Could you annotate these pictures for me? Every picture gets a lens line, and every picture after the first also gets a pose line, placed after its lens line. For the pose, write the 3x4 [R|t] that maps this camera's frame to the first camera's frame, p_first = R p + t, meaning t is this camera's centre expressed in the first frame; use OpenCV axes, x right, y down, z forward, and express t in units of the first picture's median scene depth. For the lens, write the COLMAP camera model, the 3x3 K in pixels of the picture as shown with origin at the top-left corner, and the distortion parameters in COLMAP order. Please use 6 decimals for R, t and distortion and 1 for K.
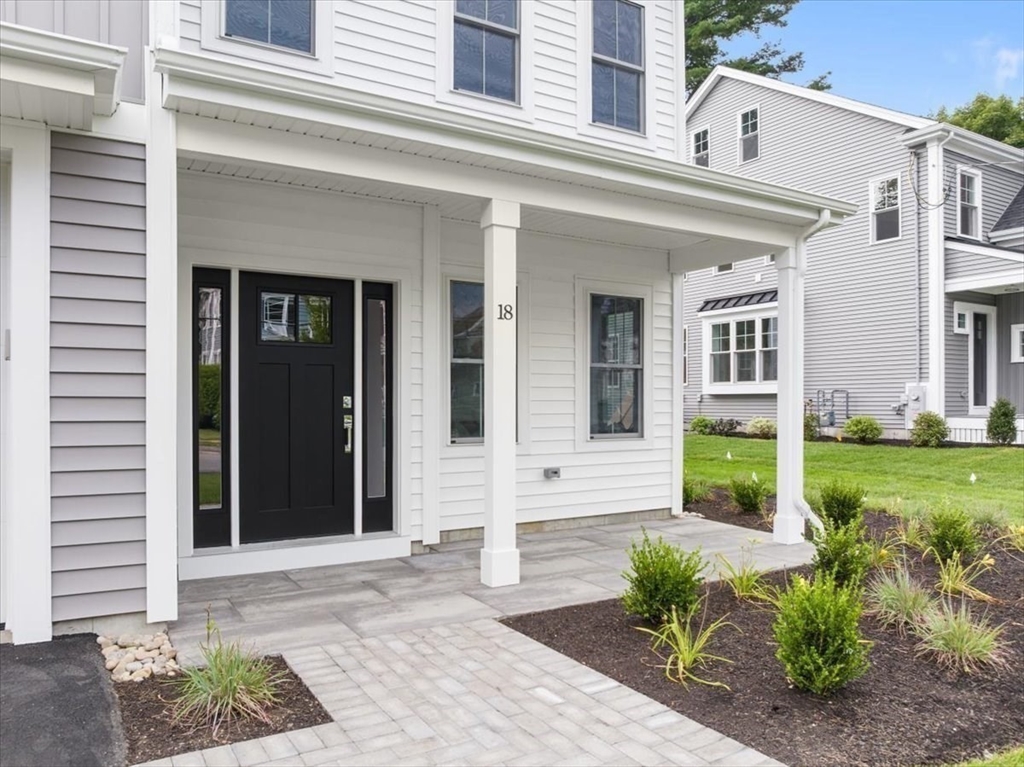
lens RADIAL K [[736.7, 0, 512.0], [0, 736.7, 383.5], [0, 0, 1]] dist [-0.006114, -0.001161]
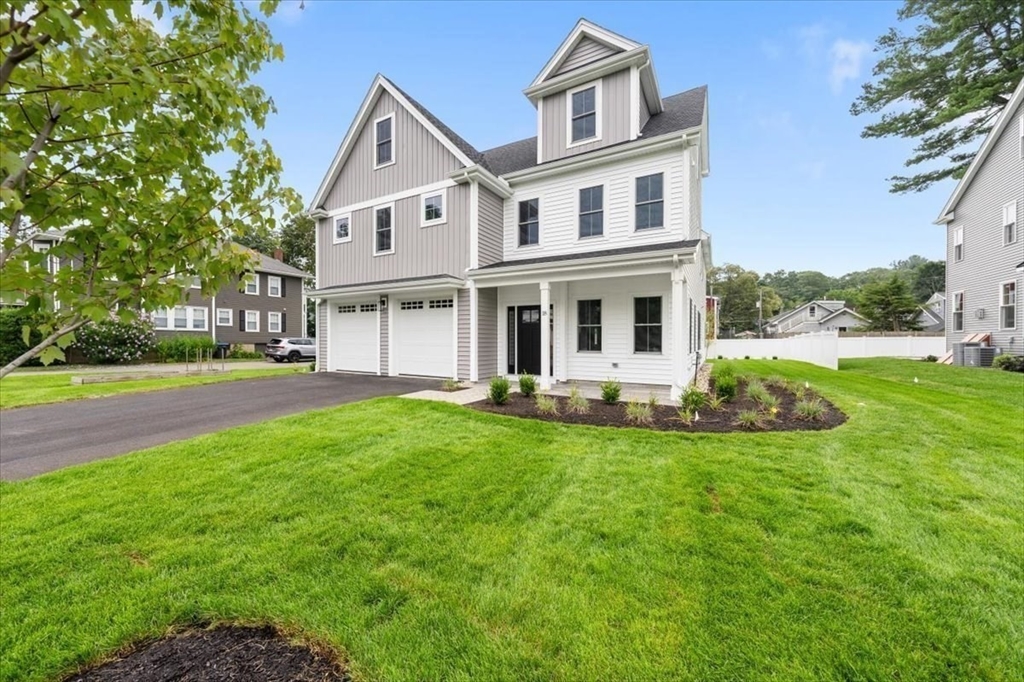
lens RADIAL K [[365.0, 0, 512.0], [0, 365.0, 341.0], [0, 0, 1]] dist [0.000162, 0.000010]
pose [[0.498371, -0.003157, -0.866958, 1.247320], [0.011653, 0.999927, 0.003058, 0.027316], [0.866886, -0.011626, 0.498371, -0.019331]]
